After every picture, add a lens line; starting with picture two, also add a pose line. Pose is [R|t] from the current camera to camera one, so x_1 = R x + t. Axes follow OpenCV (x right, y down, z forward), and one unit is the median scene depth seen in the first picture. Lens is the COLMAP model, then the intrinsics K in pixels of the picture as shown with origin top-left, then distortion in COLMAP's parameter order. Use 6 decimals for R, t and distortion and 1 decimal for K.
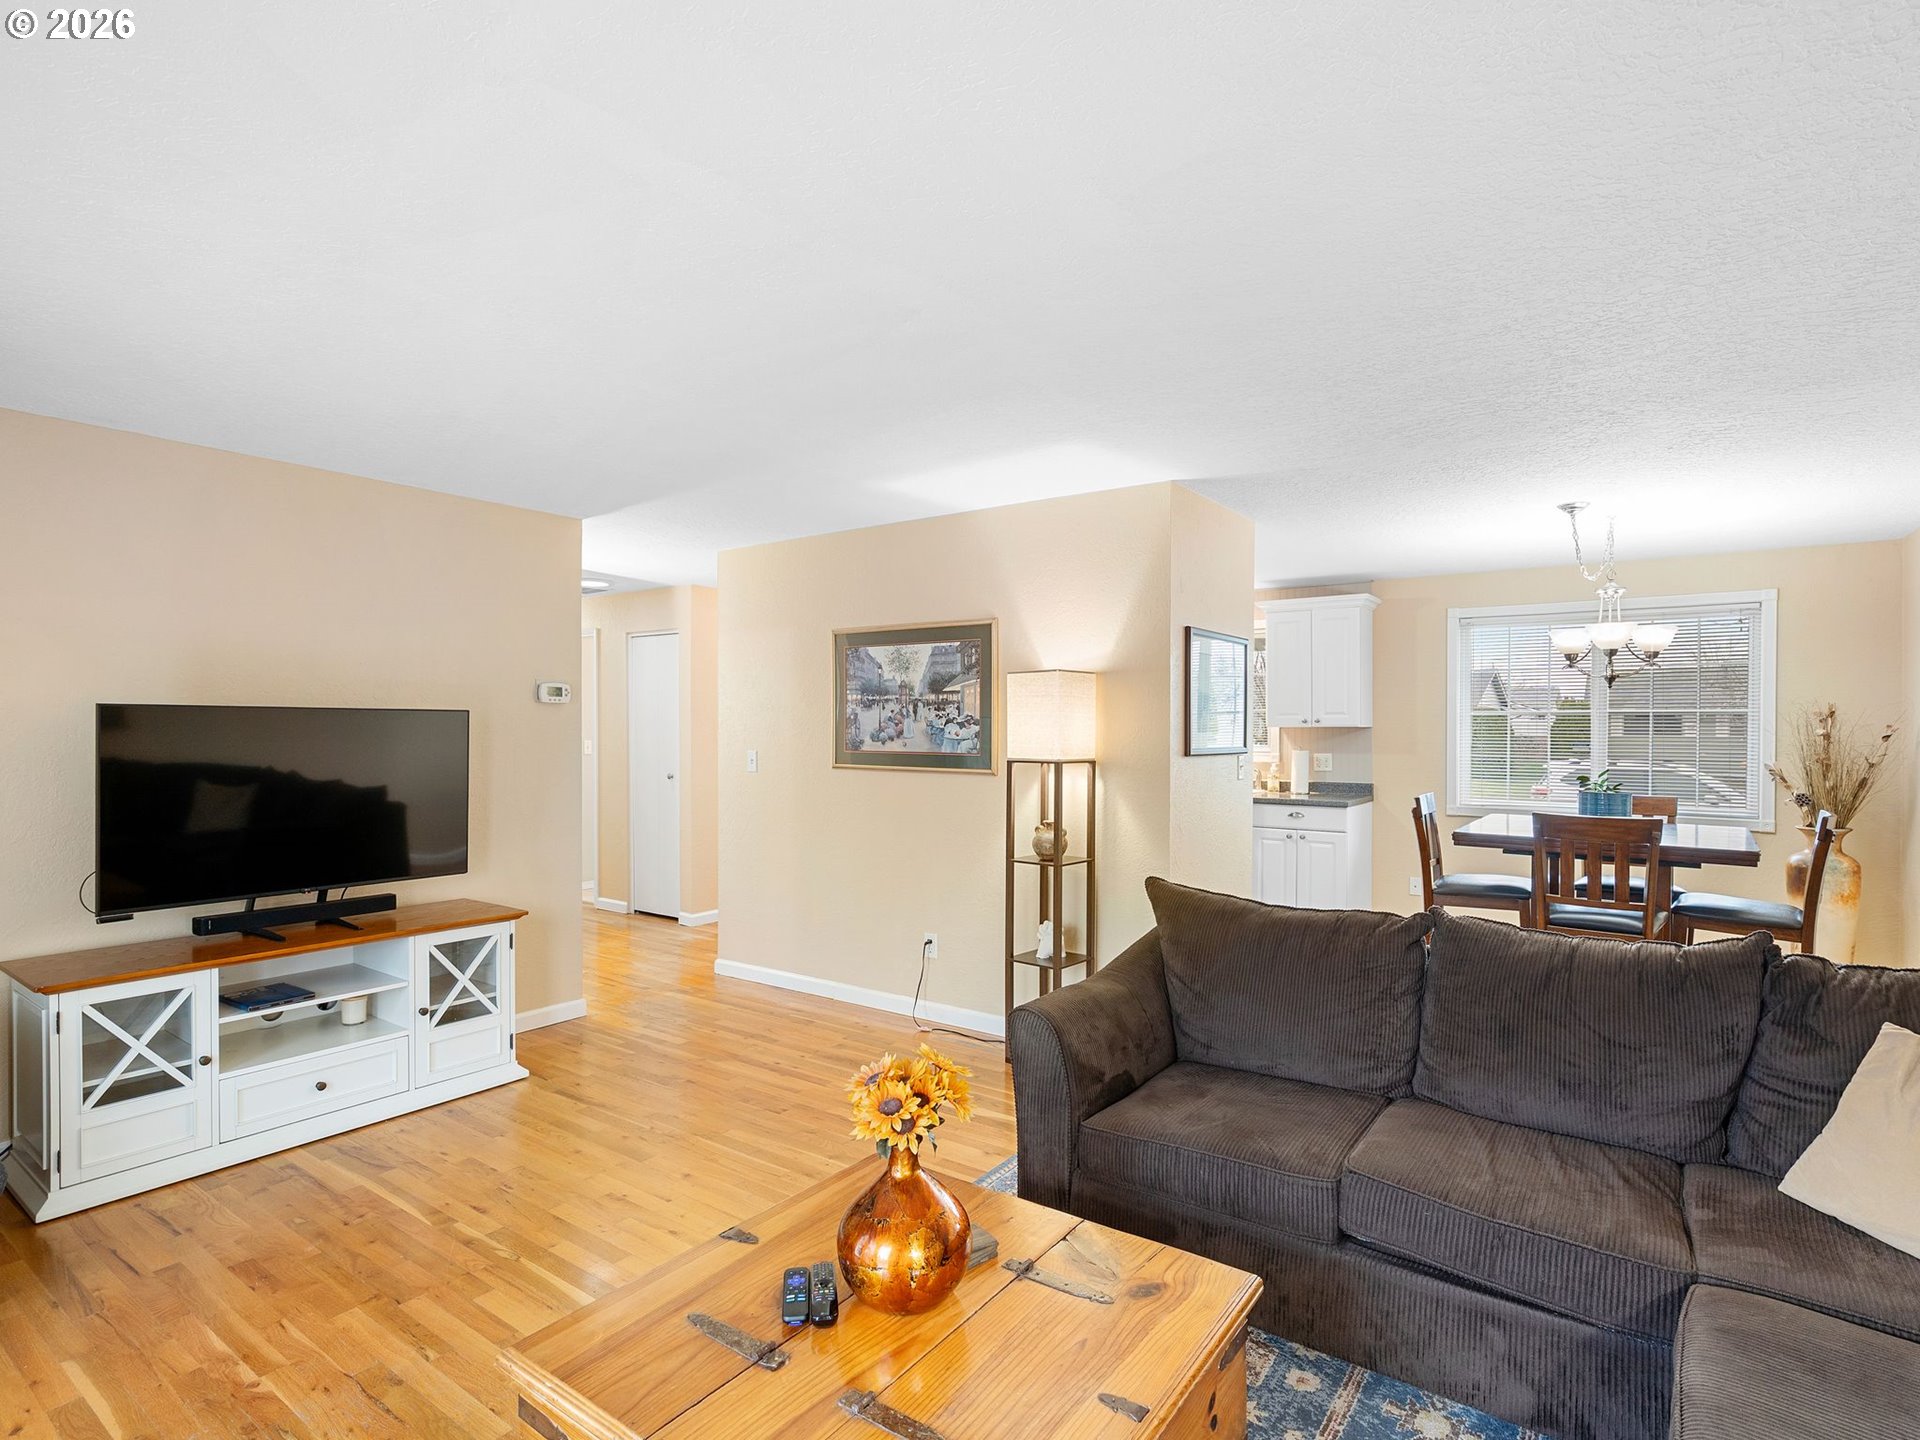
lens RADIAL K [[982.9, 0, 964.2], [0, 982.9, 728.2], [0, 0, 1]] dist [-0.002590, 0.003678]
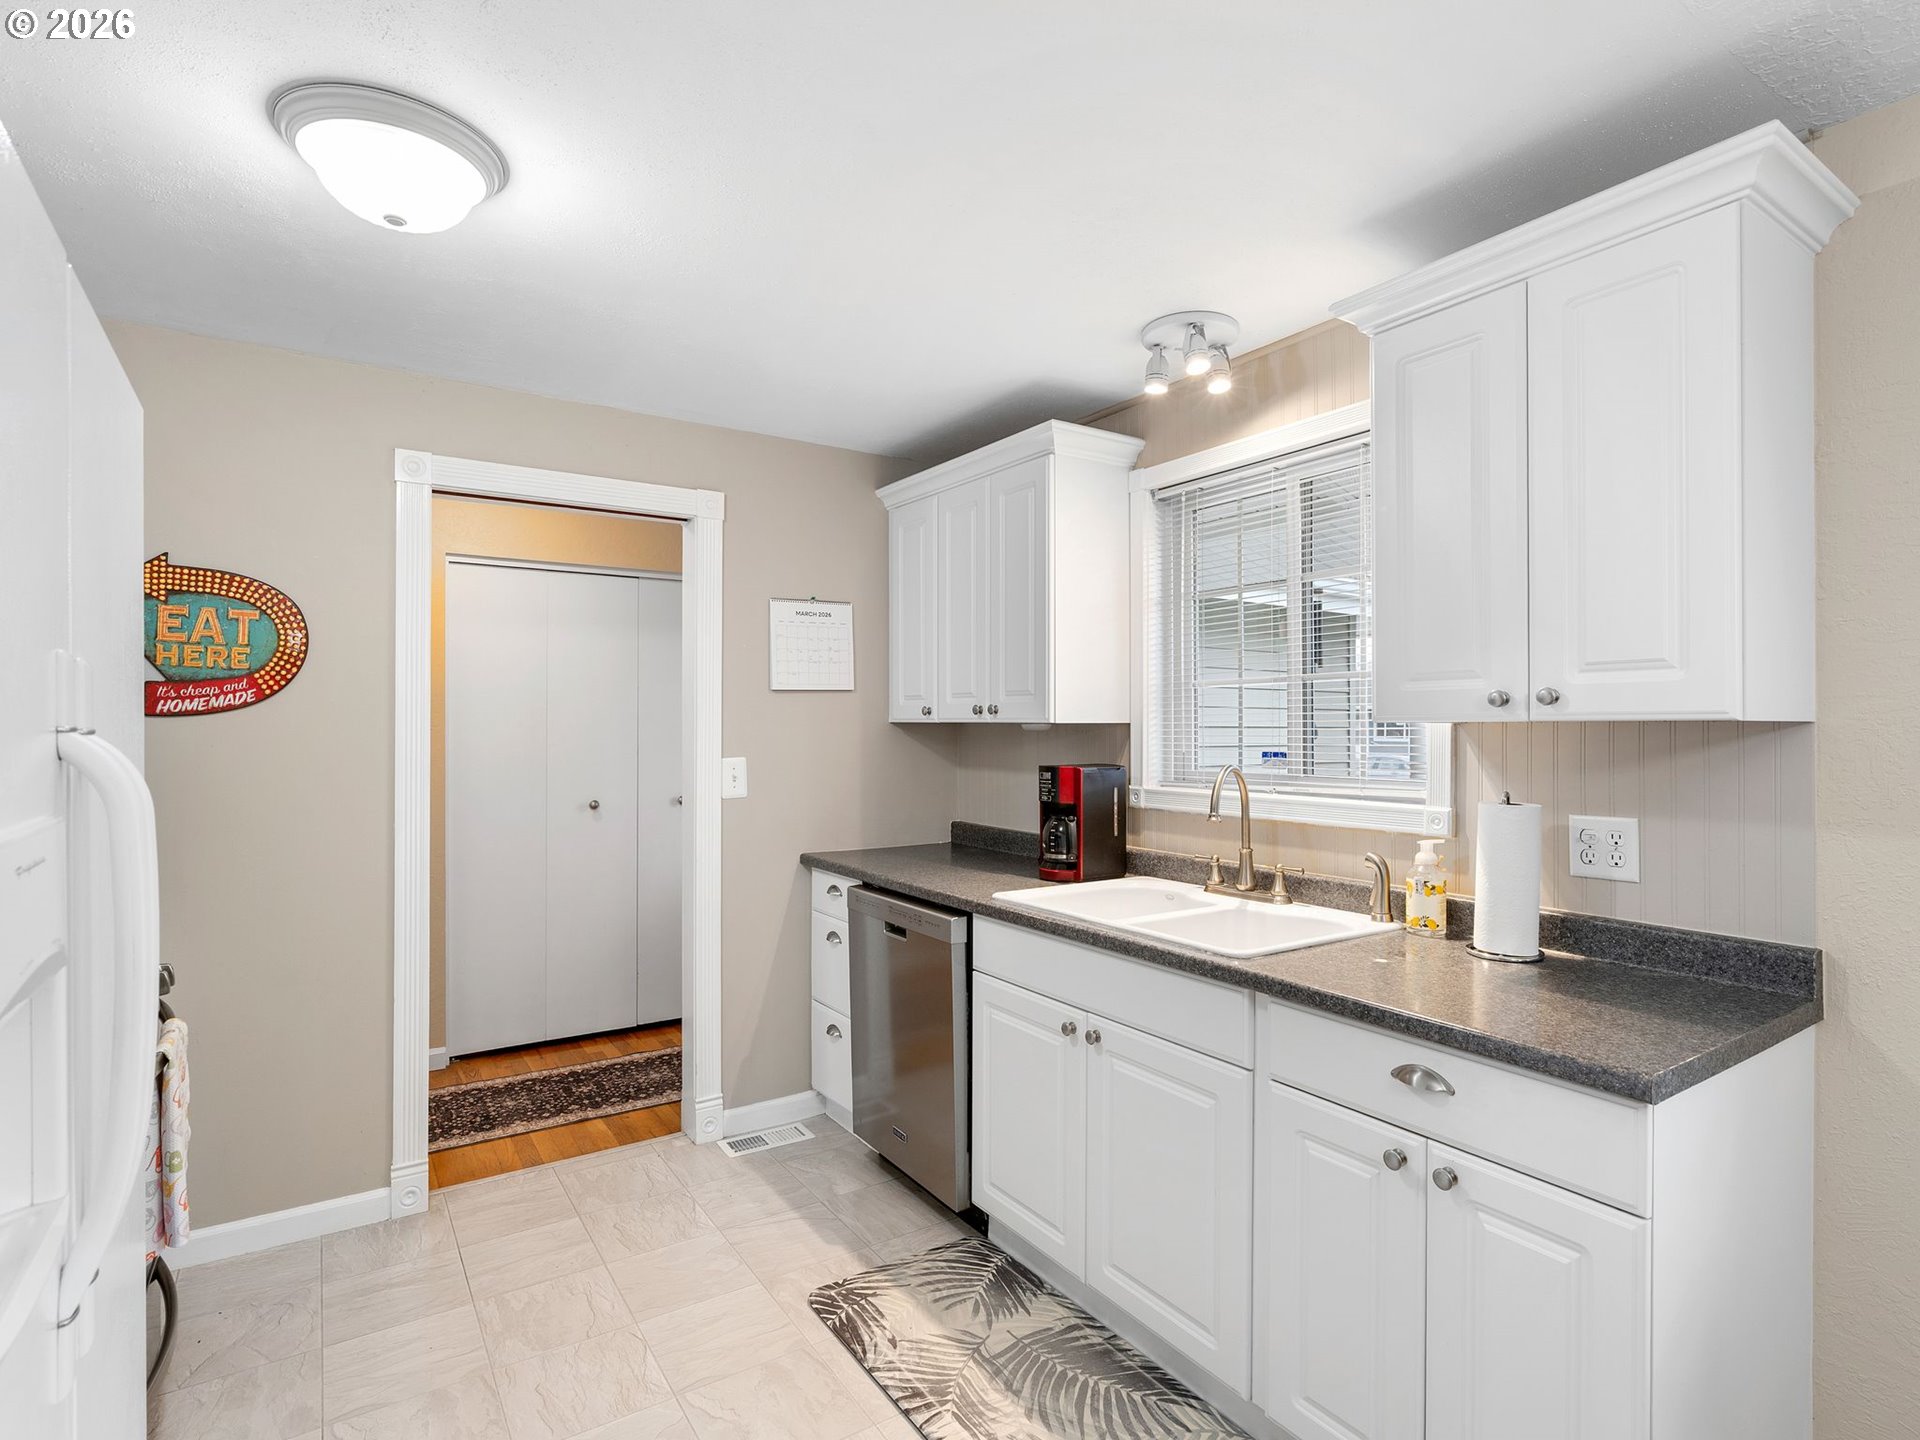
lens RADIAL K [[982.9, 0, 968.3], [0, 982.9, 715.9], [0, 0, 1]] dist [-0.002590, 0.003678]
pose [[0.938499, -0.001350, -0.345280, 0.315561], [-0.002874, 0.999927, -0.011722, 0.001245], [0.345271, 0.011994, 0.938426, 0.728312]]
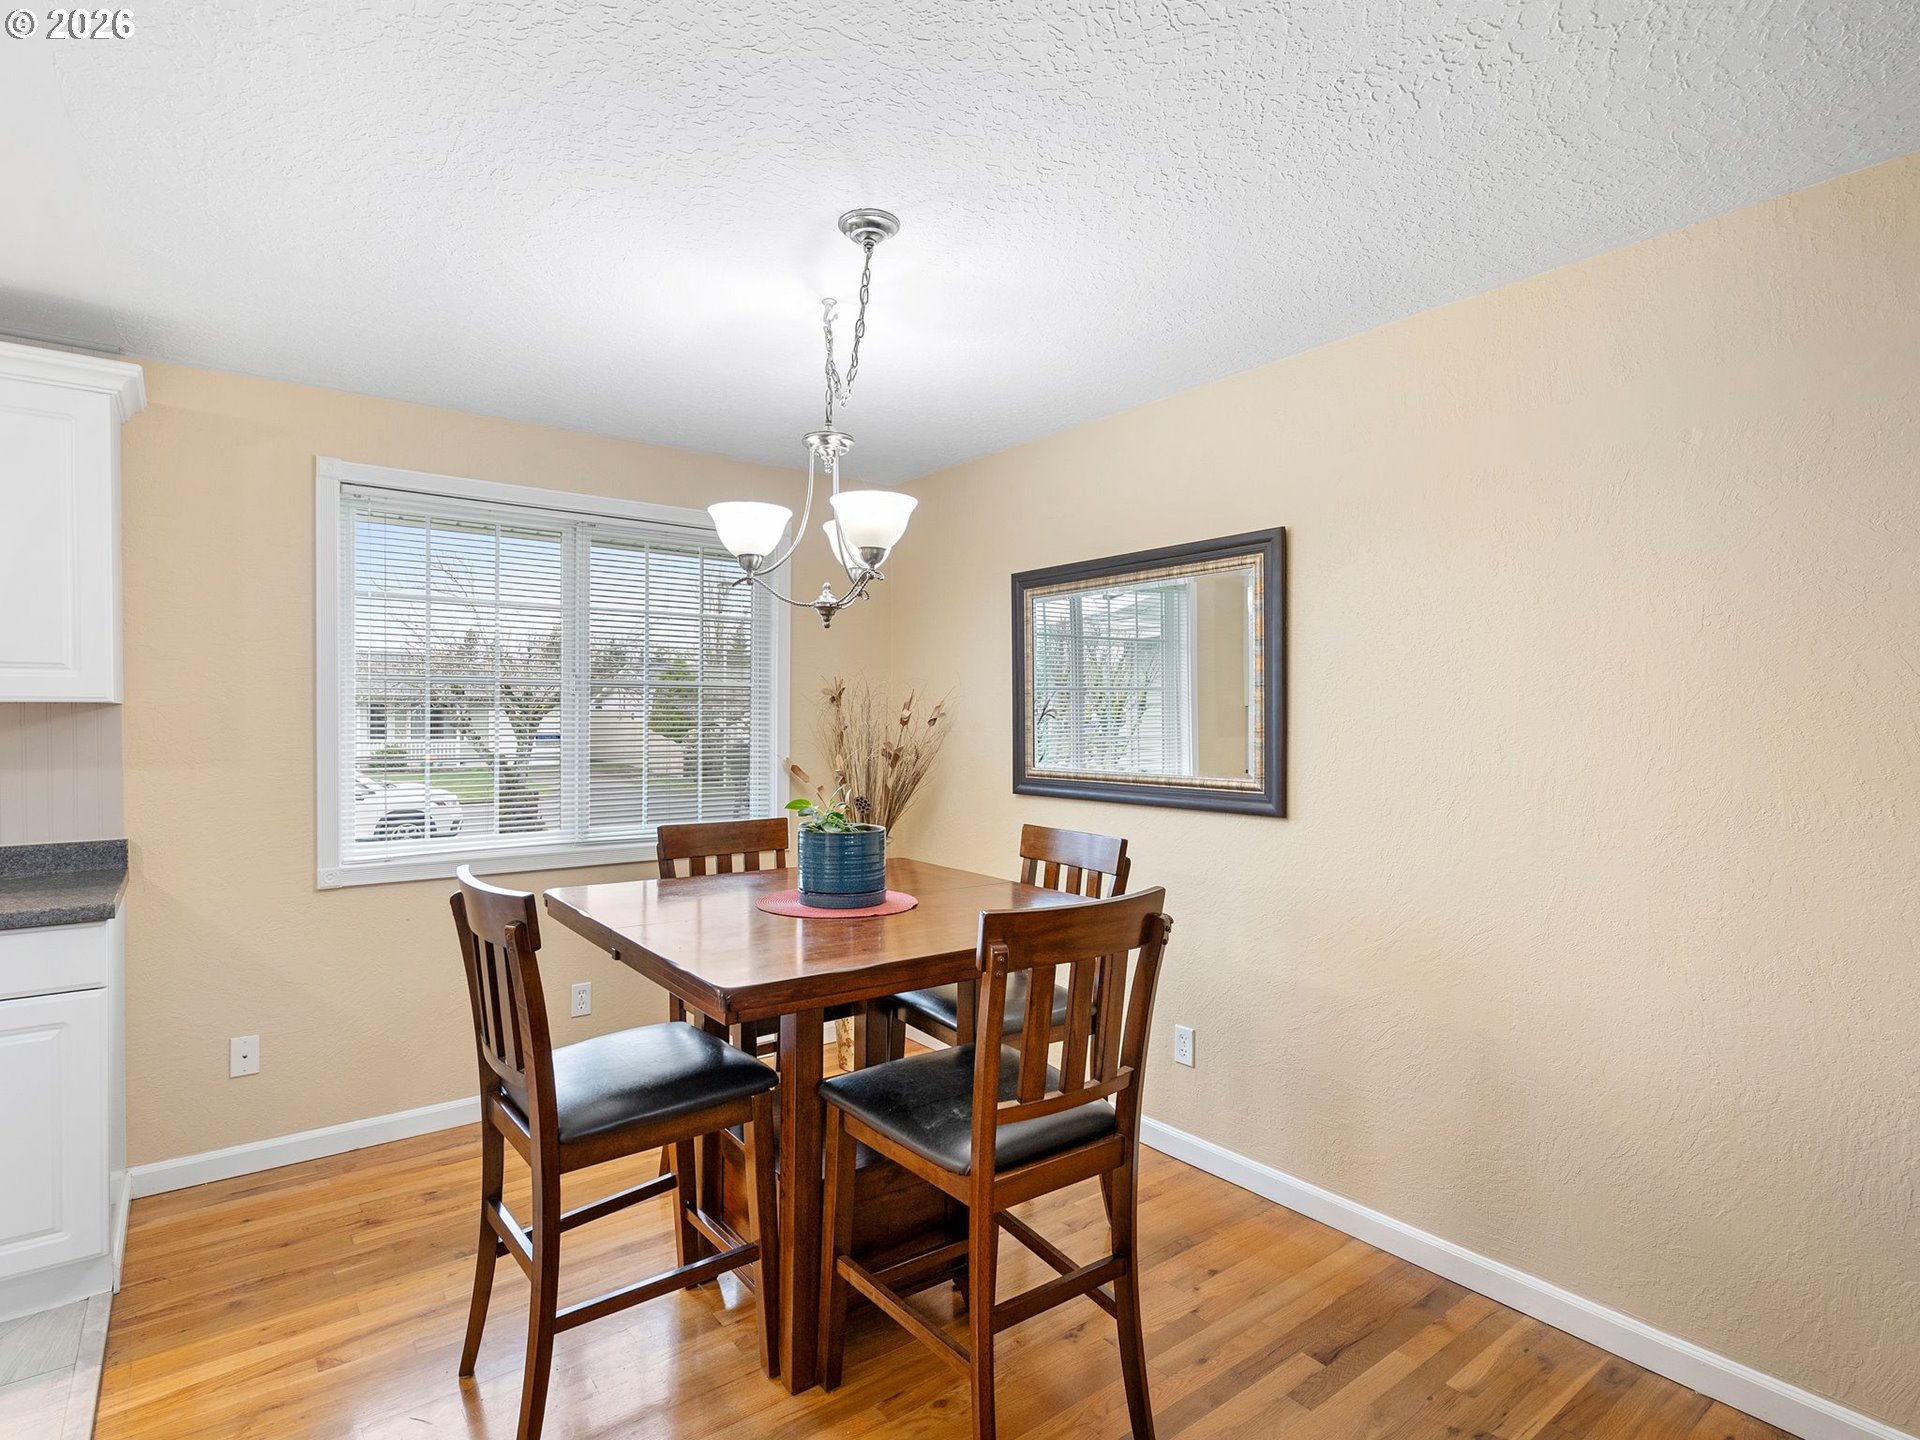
lens RADIAL K [[982.9, 0, 943.1], [0, 982.9, 740.6], [0, 0, 1]] dist [-0.002590, 0.003678]
pose [[0.291723, -0.021921, 0.956252, 0.123081], [-0.001165, 0.999728, 0.023273, 0.004747], [-0.956502, -0.007904, 0.291618, 0.573793]]
